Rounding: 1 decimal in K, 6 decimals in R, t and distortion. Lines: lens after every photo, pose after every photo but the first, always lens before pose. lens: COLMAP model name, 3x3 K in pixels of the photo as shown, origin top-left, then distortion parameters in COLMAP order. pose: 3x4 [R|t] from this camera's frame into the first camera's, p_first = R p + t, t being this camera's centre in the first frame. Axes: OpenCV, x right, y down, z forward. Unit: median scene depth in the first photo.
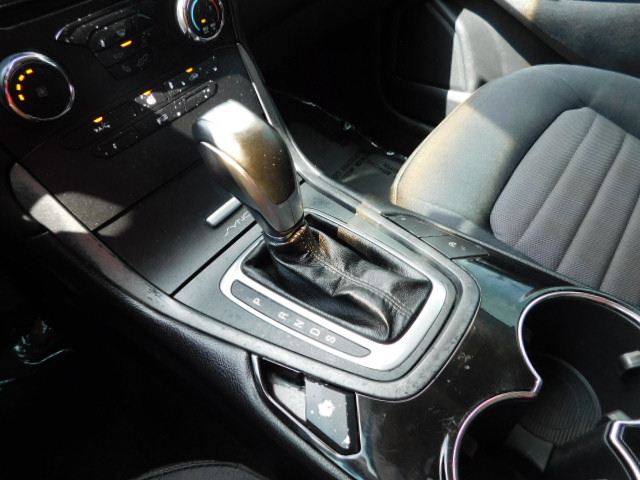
lens RADIAL K [[423.7, 0, 321.6], [0, 423.7, 239.2], [0, 0, 1]] dist [-0.062477, 0.049324]
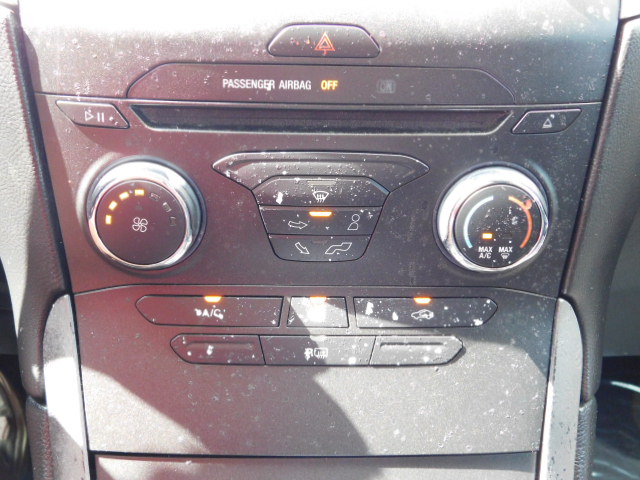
lens RADIAL K [[745.6, 0, 318.3], [0, 745.6, 239.4], [0, 0, 1]] dist [-0.019064, 0.000000]
pose [[0.634971, 0.408765, -0.655532, 0.160413], [-0.618675, 0.777242, -0.114612, -0.283198], [0.462658, 0.478337, 0.746419, 0.242330]]
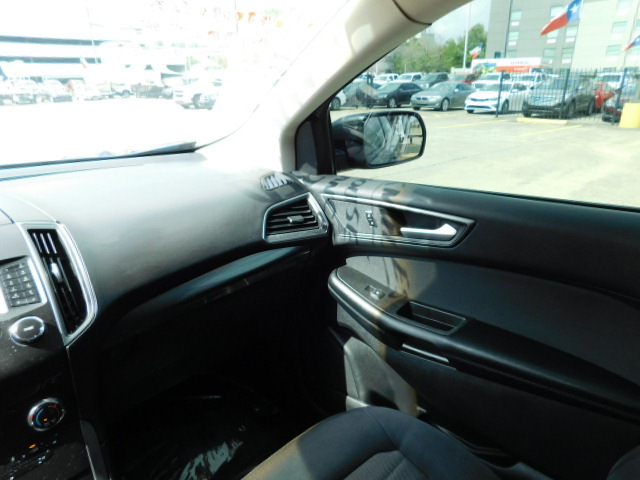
lens RADIAL K [[423.7, 0, 321.7], [0, 423.7, 235.4], [0, 0, 1]] dist [-0.062477, 0.049324]
pose [[0.992051, 0.045002, -0.117516, 0.954051], [-0.097209, 0.867089, -0.488576, -0.437216], [0.079910, 0.496116, 0.864571, -0.712357]]
